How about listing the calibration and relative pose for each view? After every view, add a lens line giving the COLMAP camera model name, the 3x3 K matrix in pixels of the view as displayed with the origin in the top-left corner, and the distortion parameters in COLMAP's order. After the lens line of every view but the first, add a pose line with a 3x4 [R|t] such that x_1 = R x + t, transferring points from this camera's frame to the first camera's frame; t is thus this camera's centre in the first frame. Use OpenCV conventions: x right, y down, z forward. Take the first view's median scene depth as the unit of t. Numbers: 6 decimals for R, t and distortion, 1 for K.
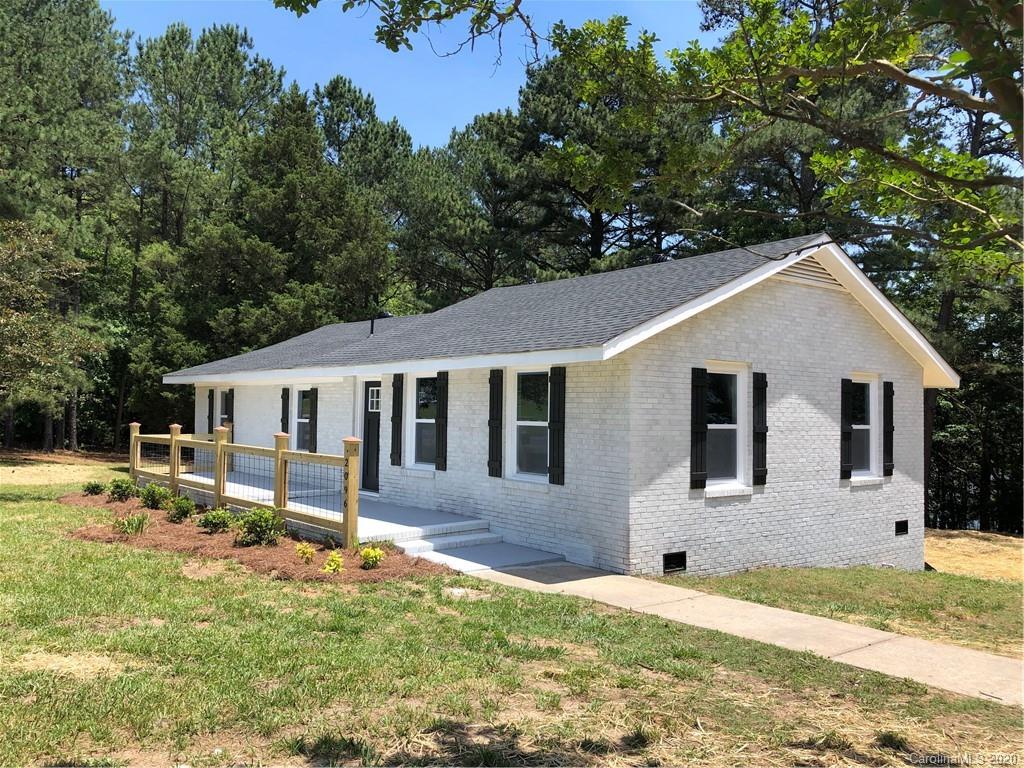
lens RADIAL K [[834.8, 0, 509.4], [0, 834.8, 391.0], [0, 0, 1]] dist [0.023893, -0.017114]
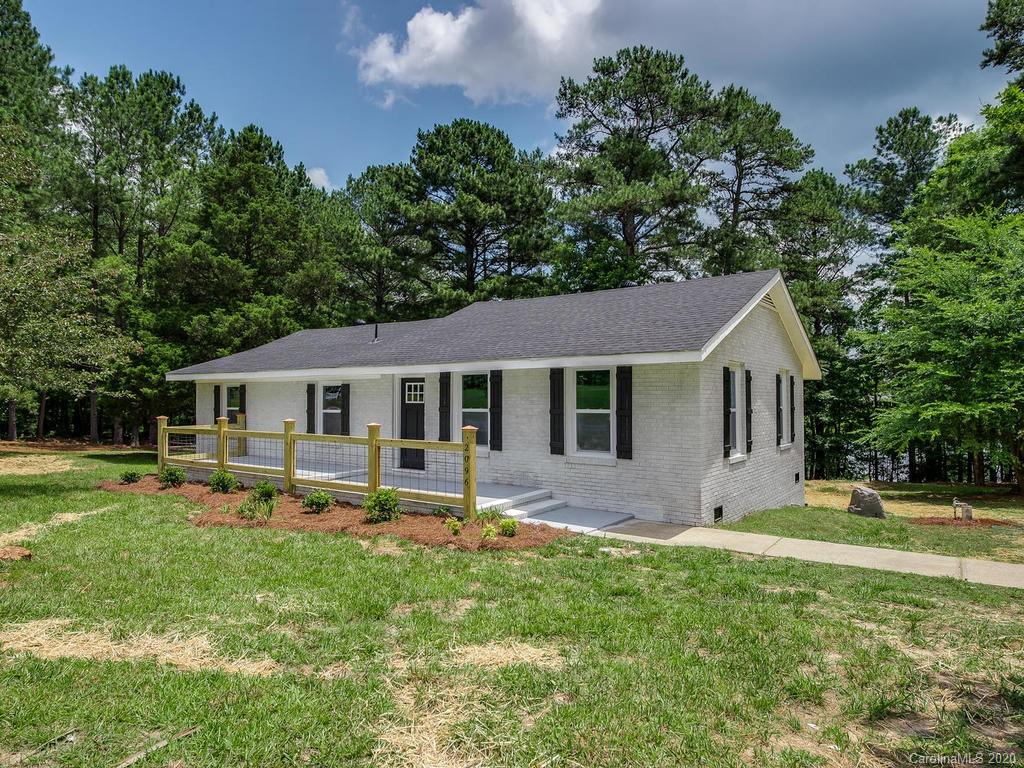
lens RADIAL K [[627.4, 0, 518.0], [0, 627.4, 387.9], [0, 0, 1]] dist [-0.006689, -0.001471]
pose [[0.965990, -0.010190, 0.258380, -0.139610], [0.008066, 0.999924, 0.009279, -0.002469], [-0.258455, -0.006880, 0.965999, 0.049202]]
